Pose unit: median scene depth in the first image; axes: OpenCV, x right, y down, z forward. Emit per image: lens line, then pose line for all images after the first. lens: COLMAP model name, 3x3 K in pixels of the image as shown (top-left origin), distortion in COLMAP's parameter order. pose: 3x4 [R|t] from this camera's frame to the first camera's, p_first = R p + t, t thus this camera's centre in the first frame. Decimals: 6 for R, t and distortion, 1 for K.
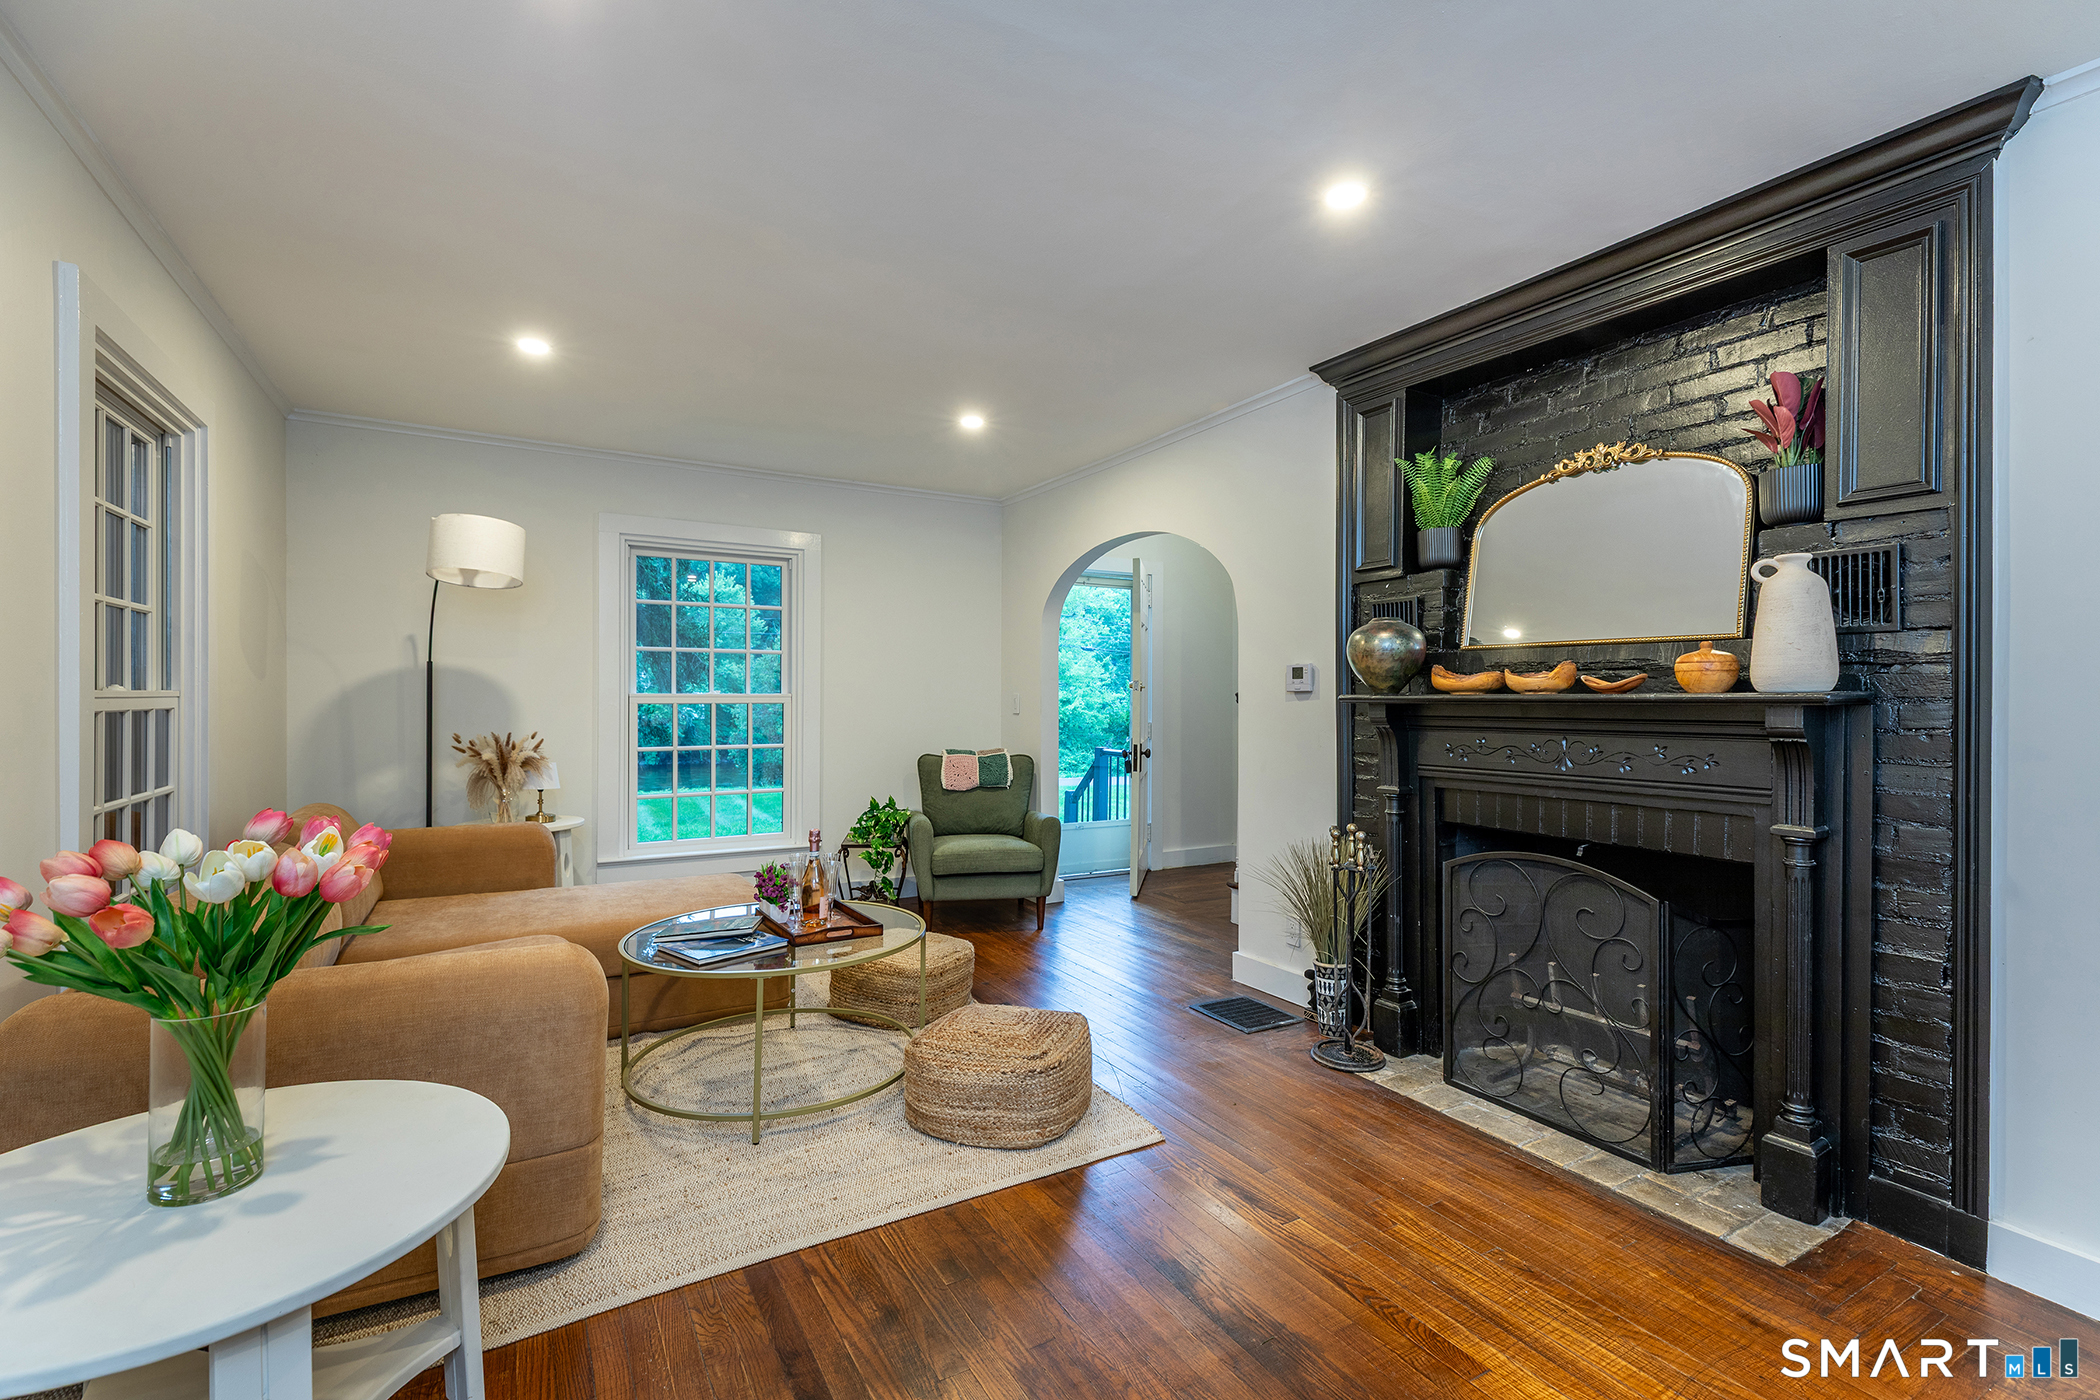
lens RADIAL K [[951.8, 0, 1065.5], [0, 951.8, 692.8], [0, 0, 1]] dist [0.031472, -0.013827]
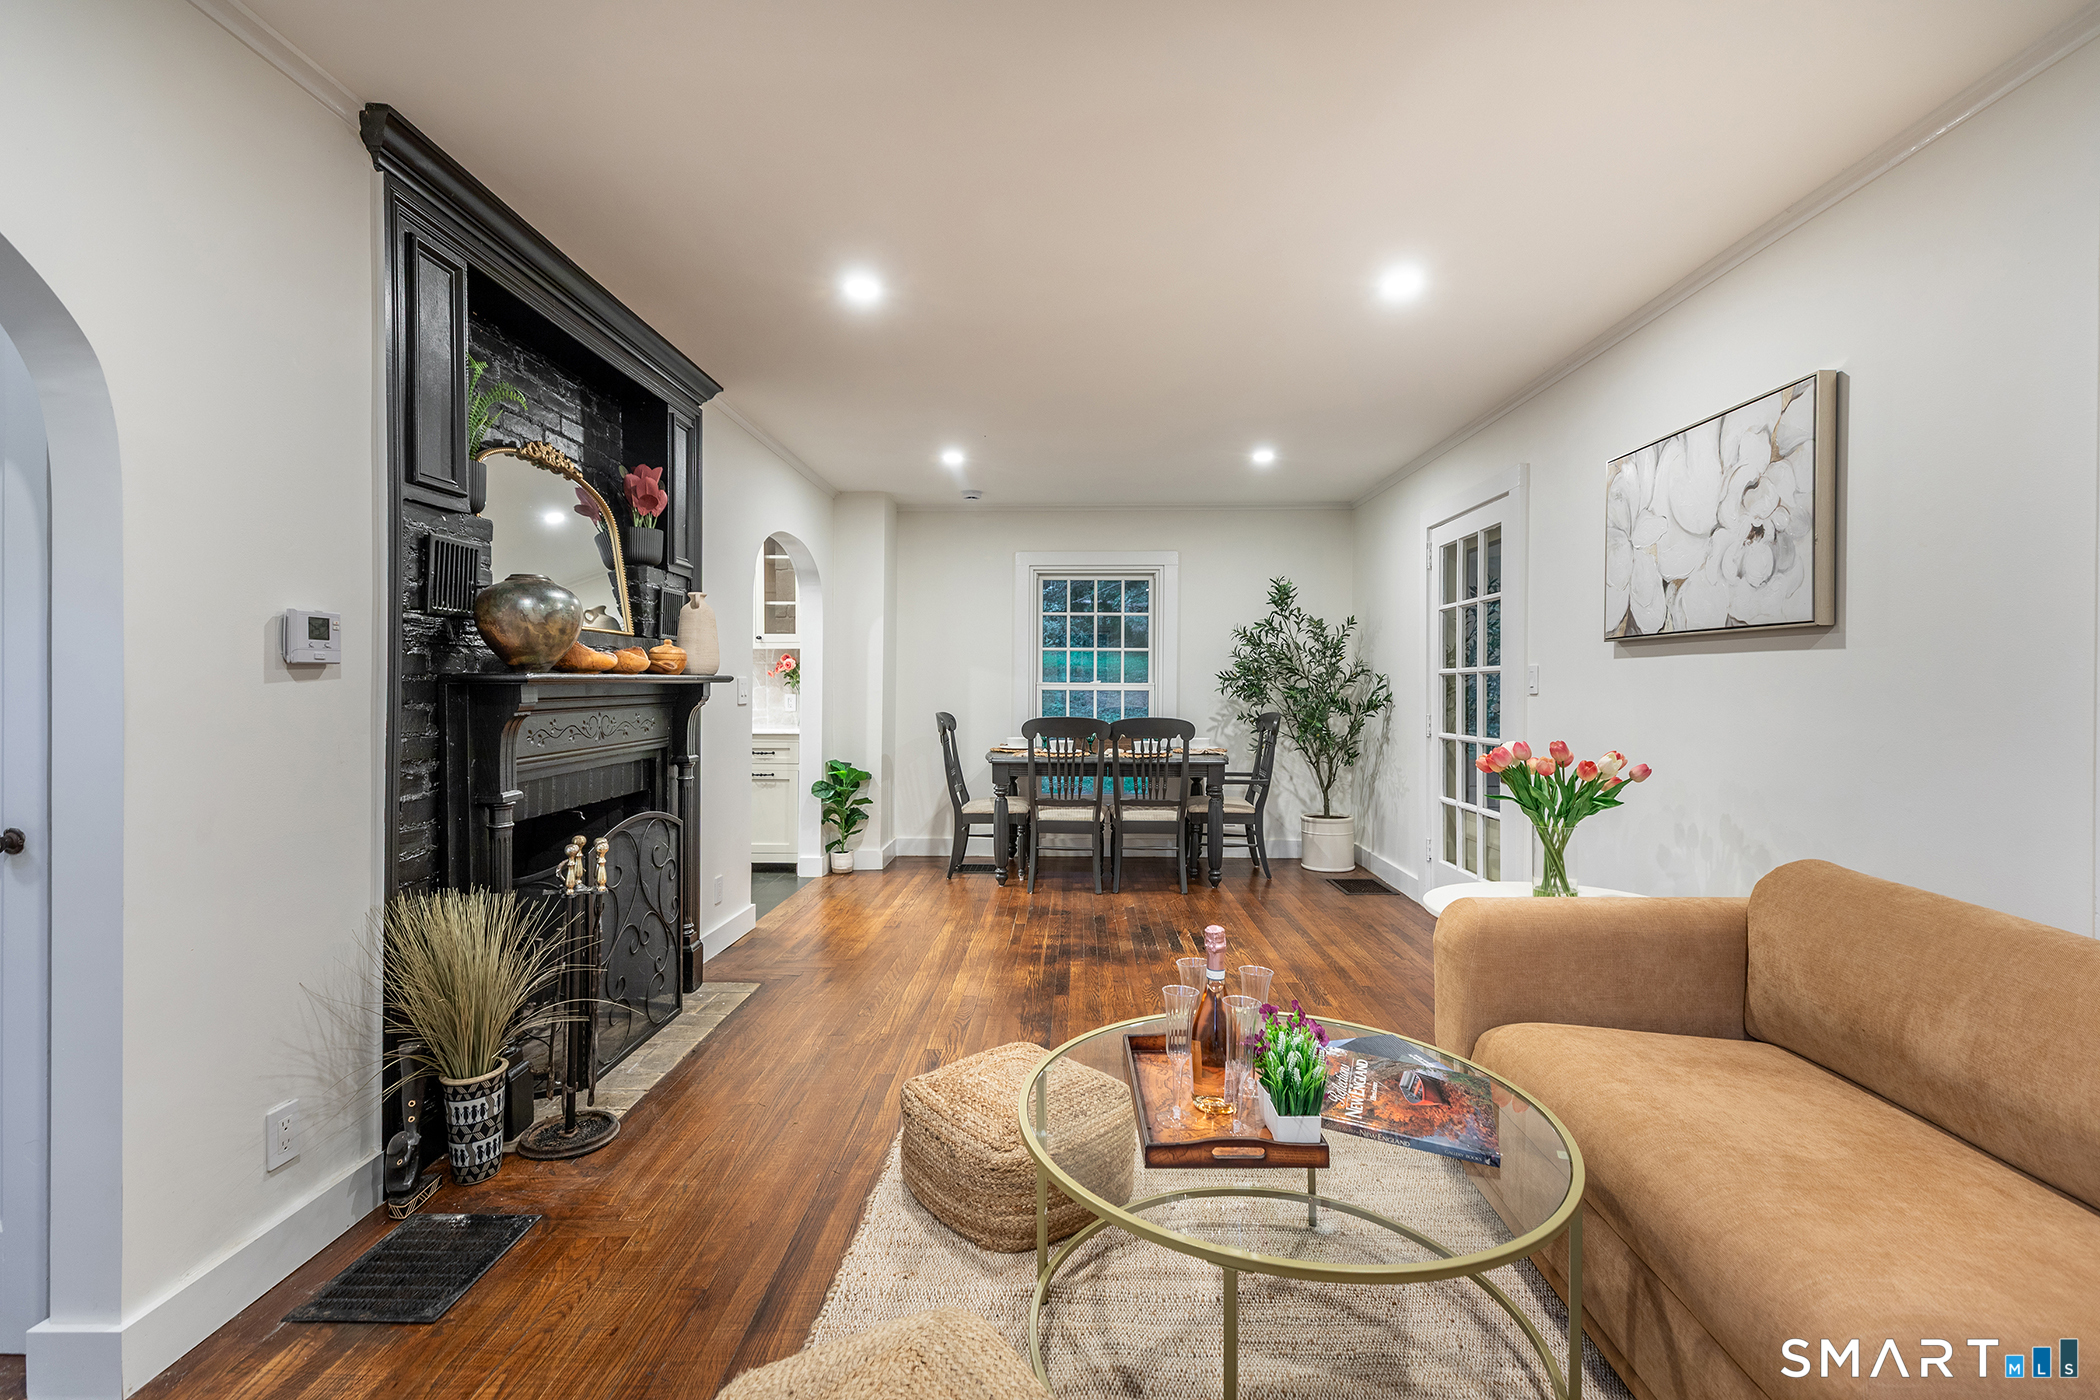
lens RADIAL K [[951.8, 0, 1065.5], [0, 951.8, 692.8], [0, 0, 1]] dist [0.031472, -0.013827]
pose [[-0.856896, -0.009304, 0.515405, -0.513719], [-0.003537, 0.999920, 0.012171, 0.009362], [-0.515477, 0.008607, -0.856860, 1.670264]]
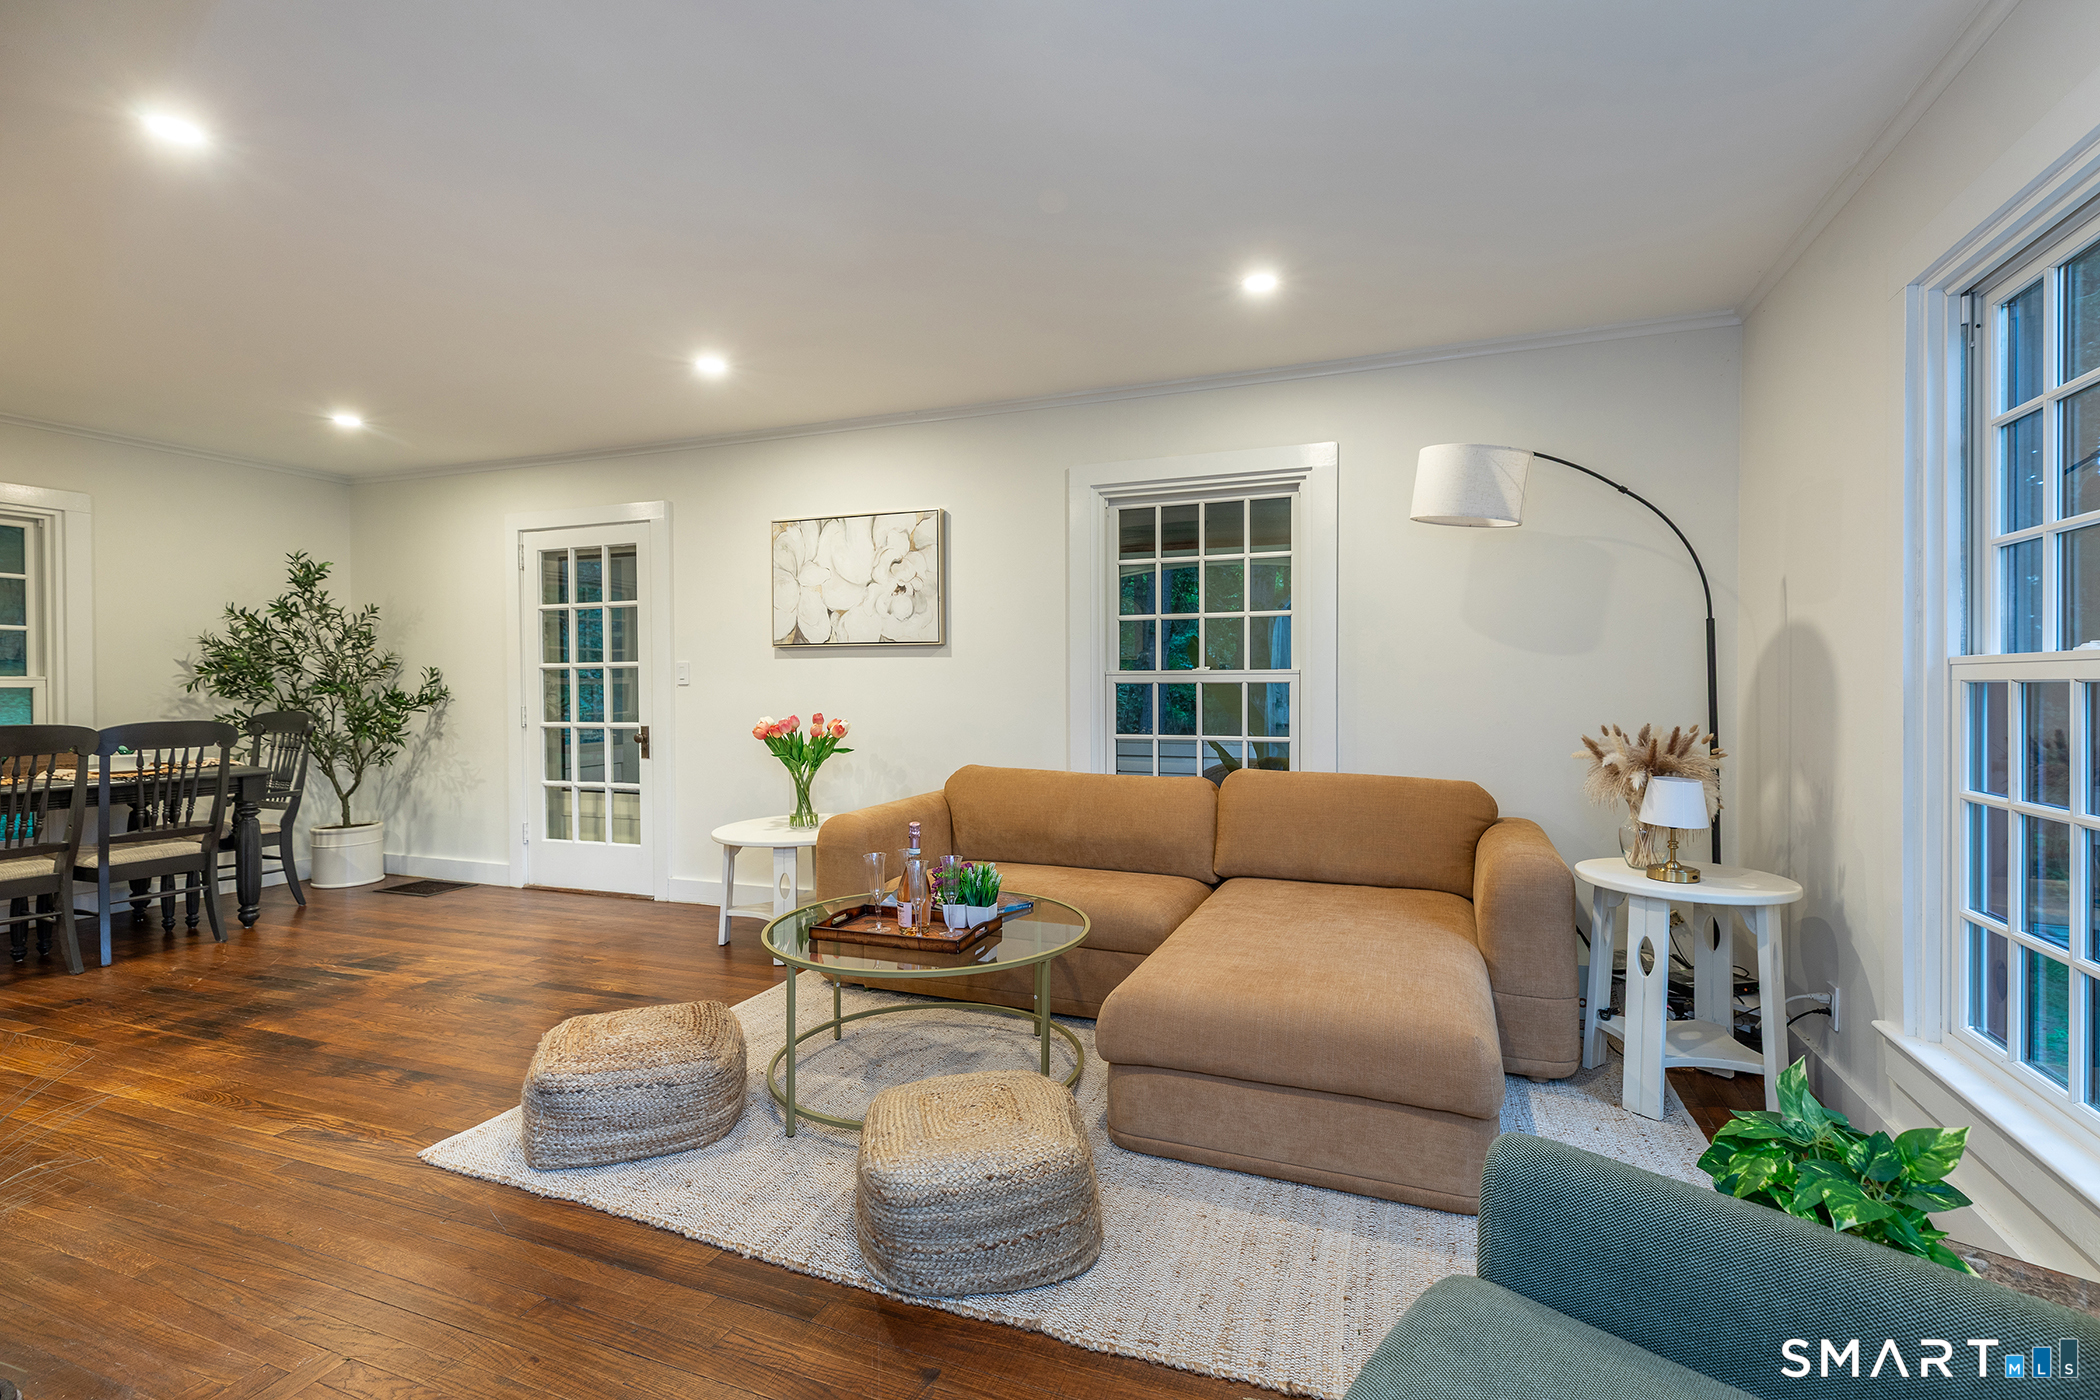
lens RADIAL K [[951.8, 0, 1065.5], [0, 951.8, 692.8], [0, 0, 1]] dist [0.031472, -0.013827]
pose [[-0.774534, 0.005585, -0.632508, 0.192473], [-0.001319, 0.999945, 0.010445, 0.021455], [0.632531, 0.008924, -0.774483, 1.949576]]
